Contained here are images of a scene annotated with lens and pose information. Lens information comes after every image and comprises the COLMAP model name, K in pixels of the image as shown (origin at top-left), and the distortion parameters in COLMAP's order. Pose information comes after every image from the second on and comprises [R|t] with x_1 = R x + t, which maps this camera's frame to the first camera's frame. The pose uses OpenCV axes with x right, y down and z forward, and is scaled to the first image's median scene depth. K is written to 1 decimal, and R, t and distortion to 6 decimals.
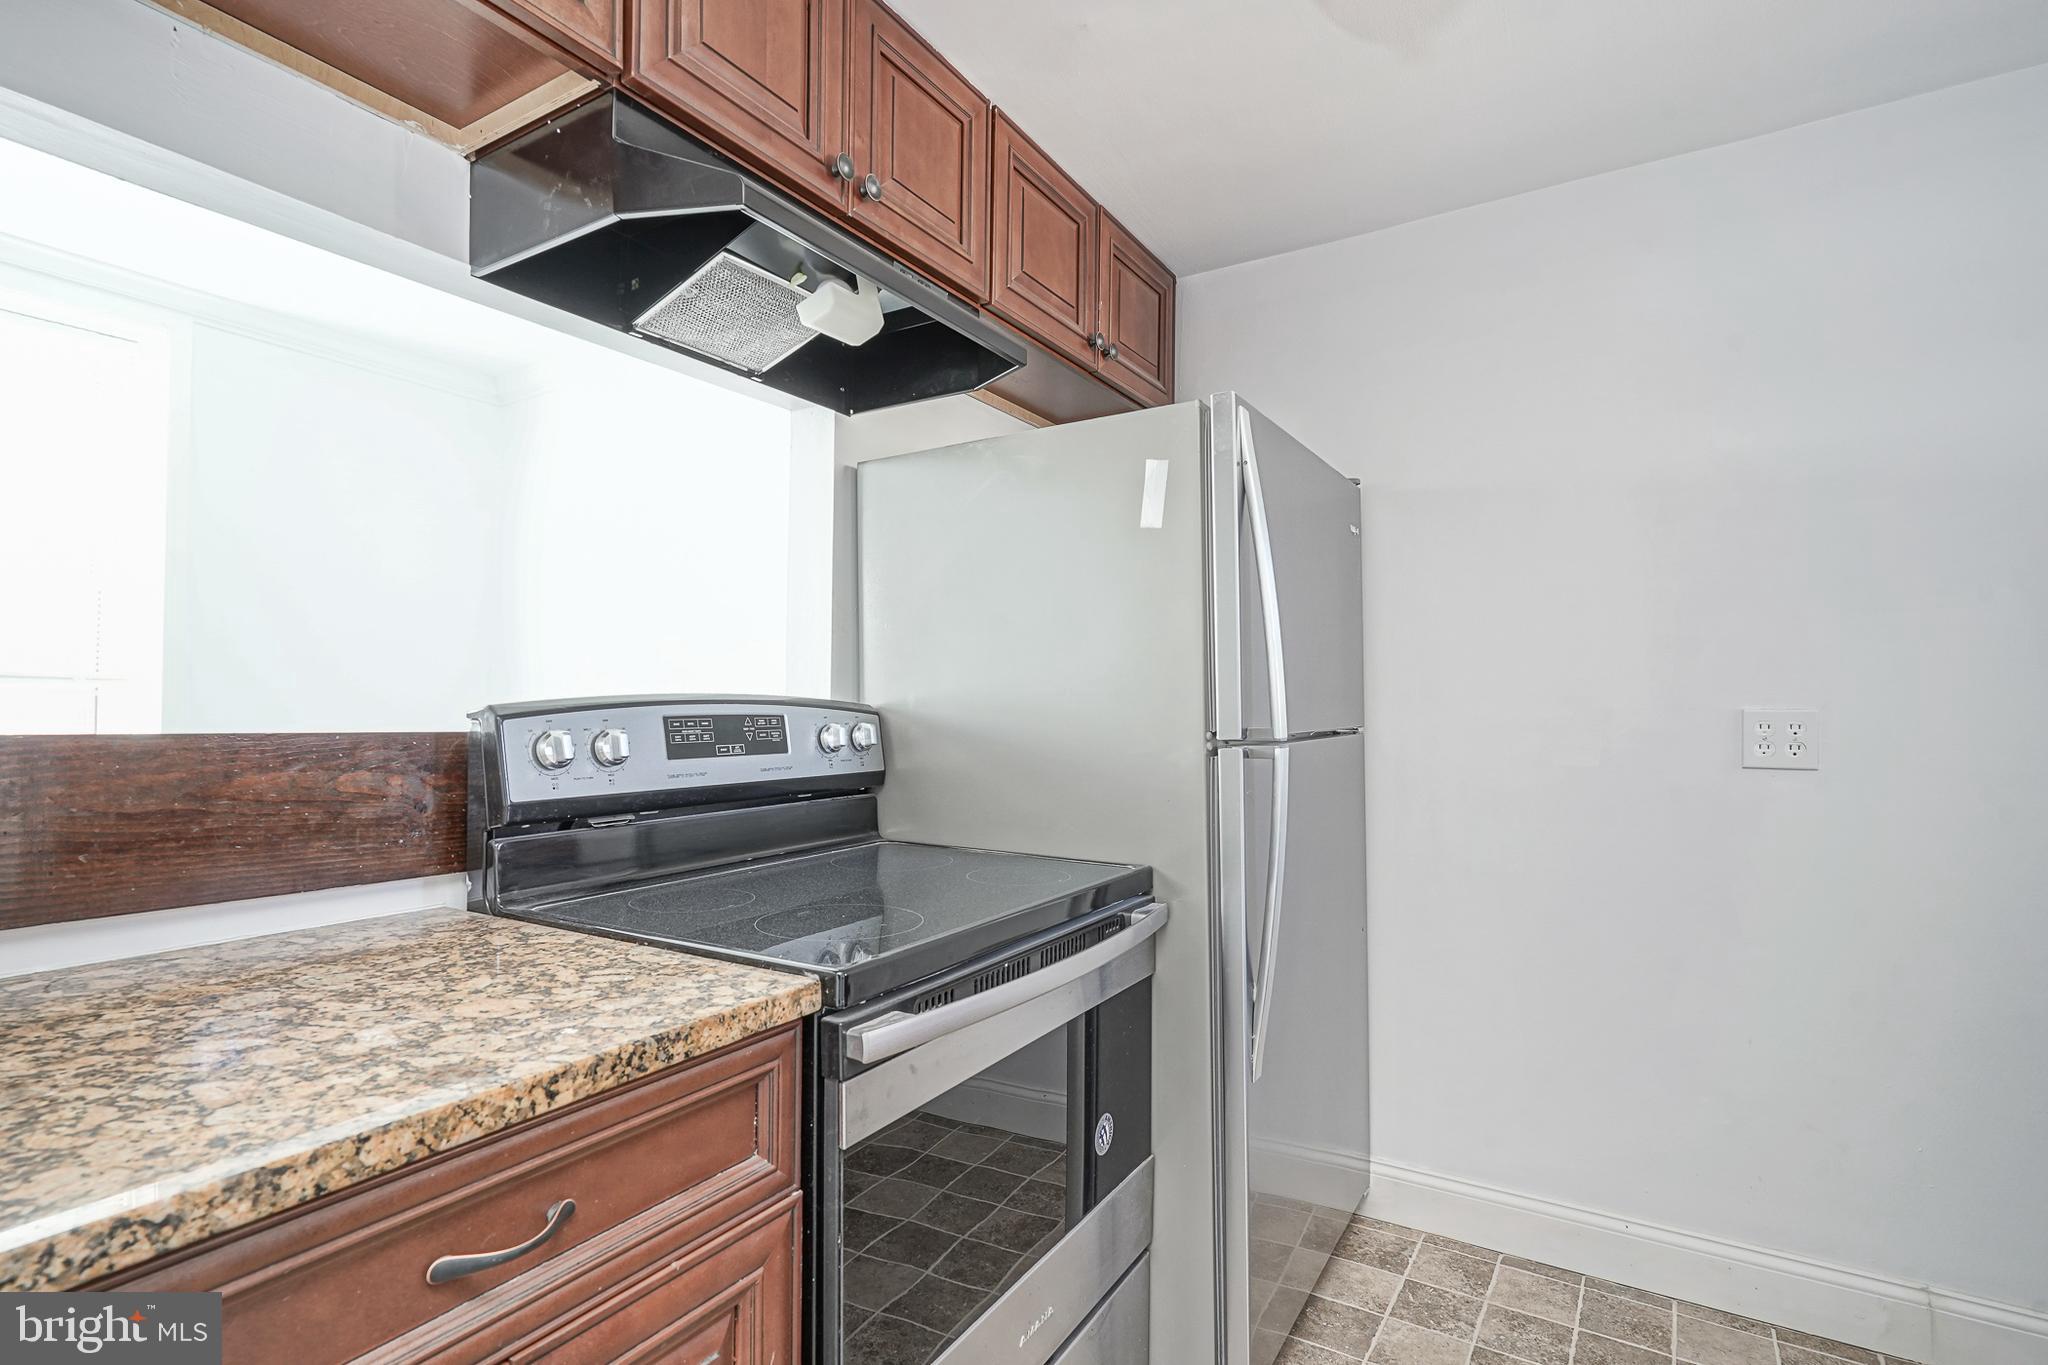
lens RADIAL K [[1014.7, 0, 974.3], [0, 1014.7, 689.9], [0, 0, 1]] dist [-0.009688, 0.003517]
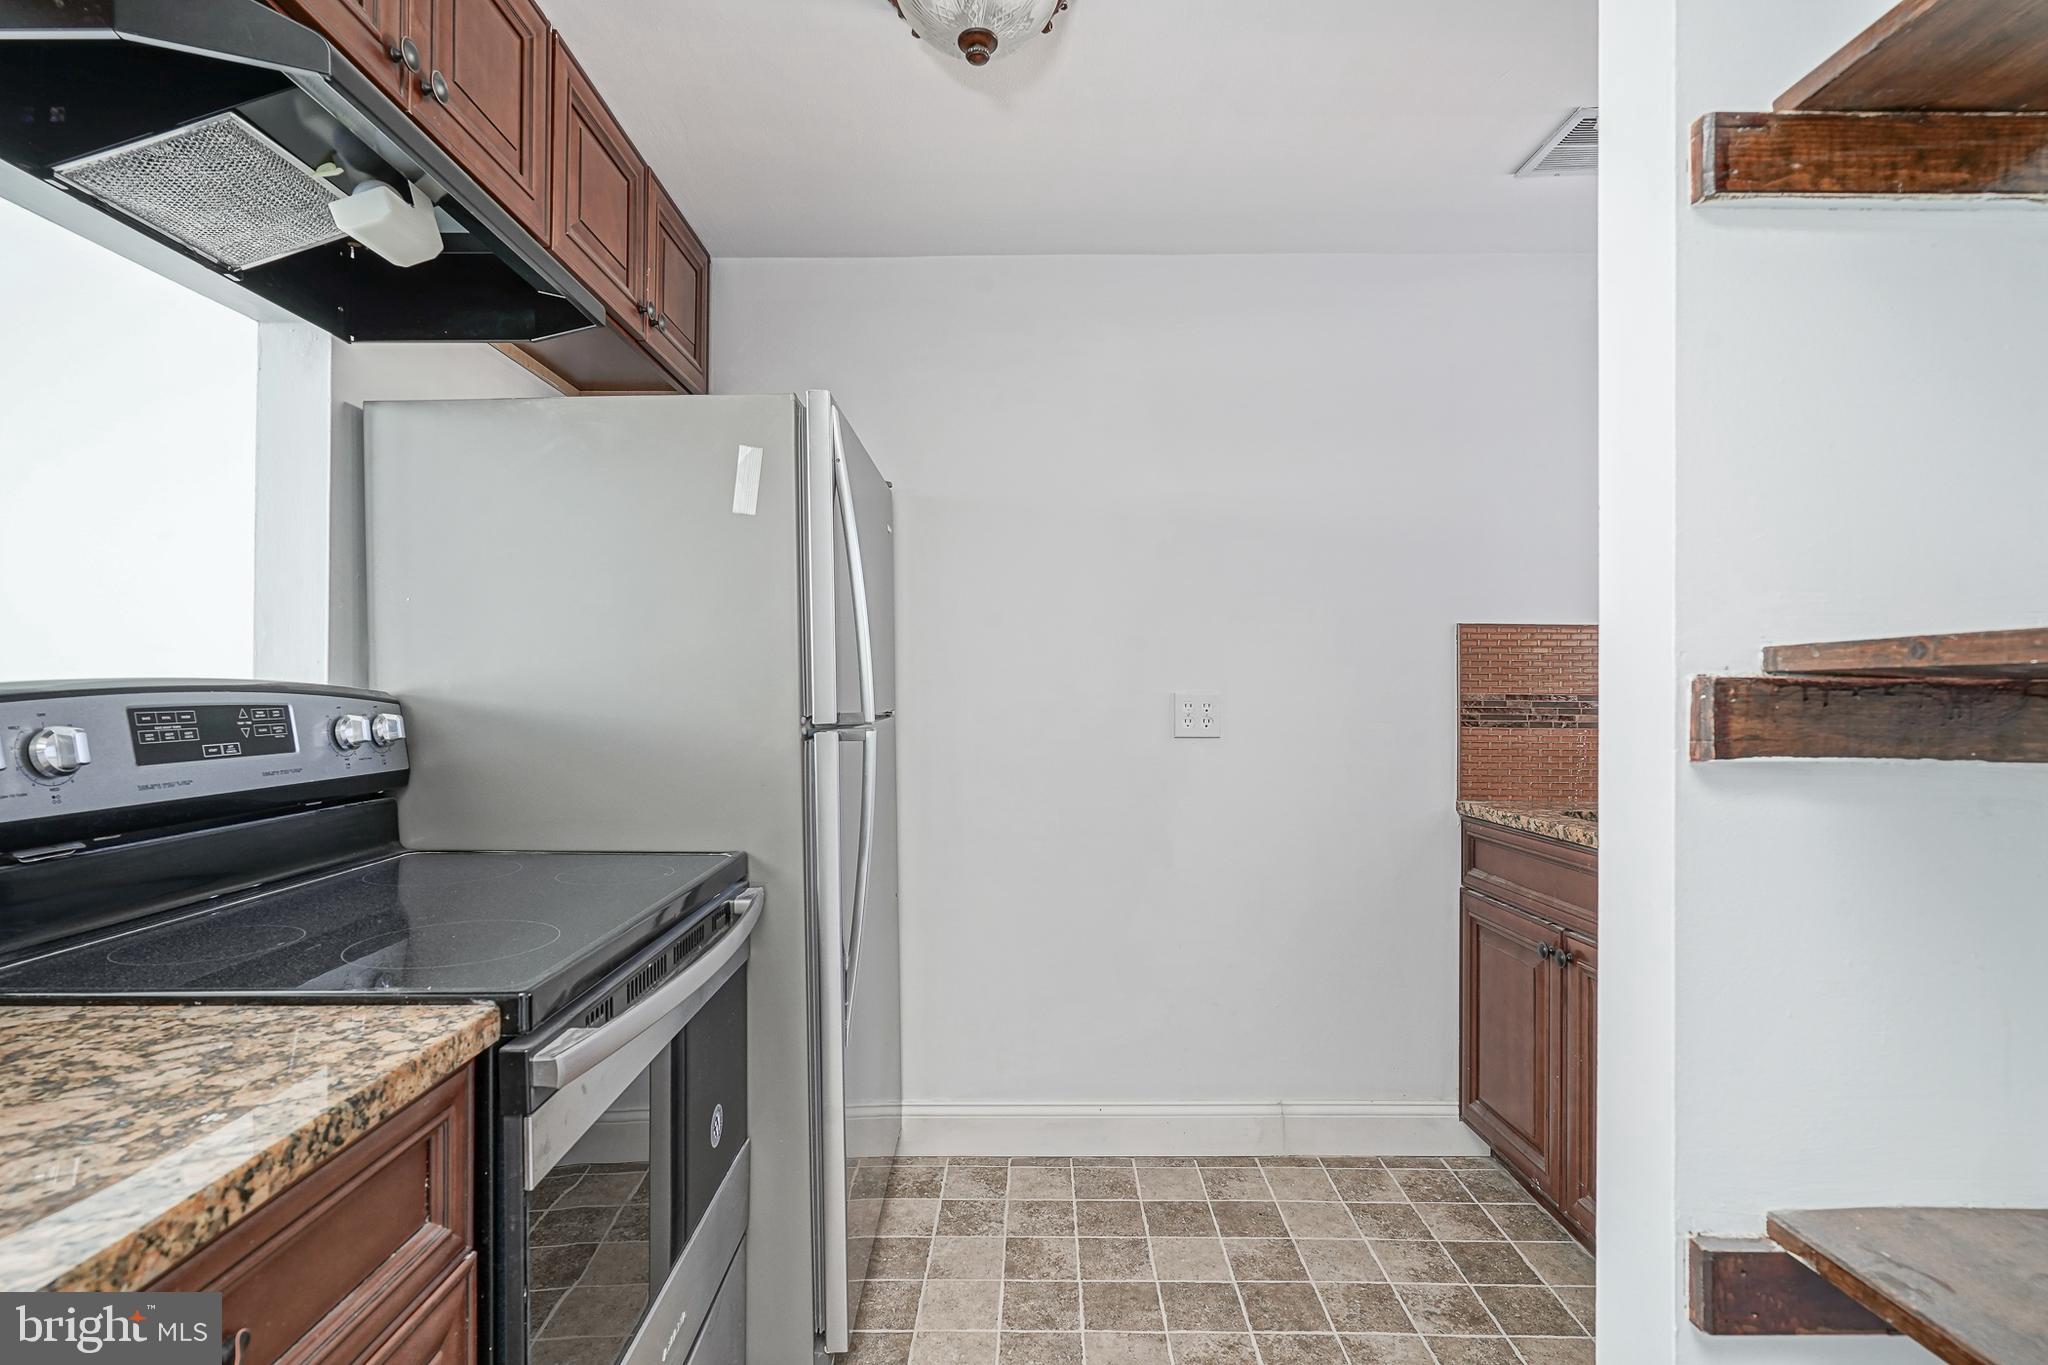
lens RADIAL K [[1014.7, 0, 1016.2], [0, 1014.7, 682.1], [0, 0, 1]] dist [-0.009688, 0.003517]
pose [[0.840509, 0.001266, 0.541796, -0.141571], [-0.004467, 0.999979, 0.004593, 0.000372], [-0.541779, -0.006281, 0.840497, 0.014038]]
